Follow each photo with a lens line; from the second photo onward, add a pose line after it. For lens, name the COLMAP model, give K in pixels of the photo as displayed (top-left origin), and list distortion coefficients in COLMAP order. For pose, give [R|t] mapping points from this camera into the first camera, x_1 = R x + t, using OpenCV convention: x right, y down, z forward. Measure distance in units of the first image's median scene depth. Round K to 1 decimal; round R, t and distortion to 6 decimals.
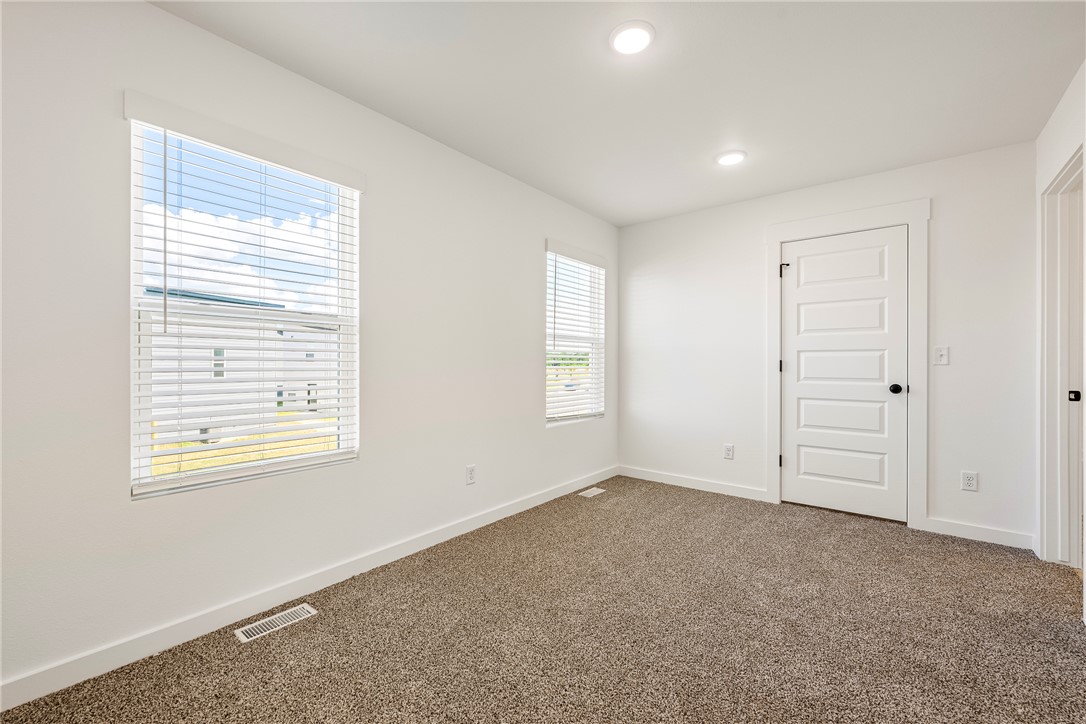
lens RADIAL K [[450.0, 0, 543.0], [0, 450.0, 362.0], [0, 0, 1]] dist [0.003855, 0.000295]
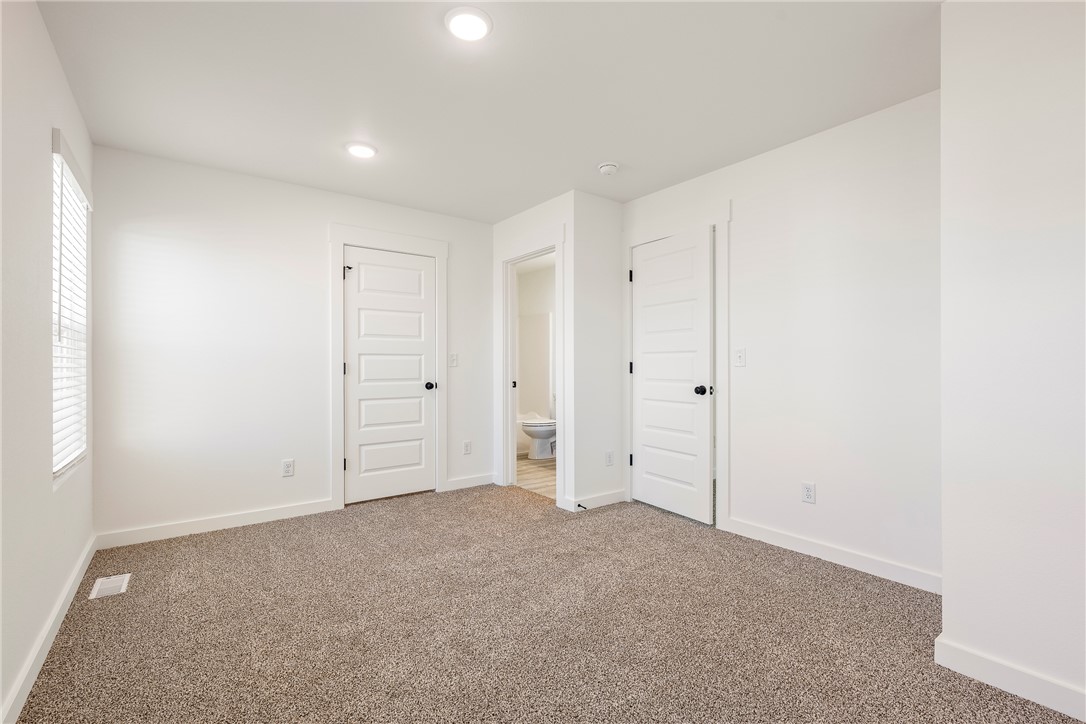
lens RADIAL K [[487.7, 0, 542.3], [0, 487.7, 364.4], [0, 0, 1]] dist [-0.001832, -0.000303]
pose [[0.234925, -0.000984, 0.972013, -0.420202], [-0.000300, 0.999999, 0.001084, -0.001914], [-0.972013, -0.000546, 0.234924, 0.332103]]
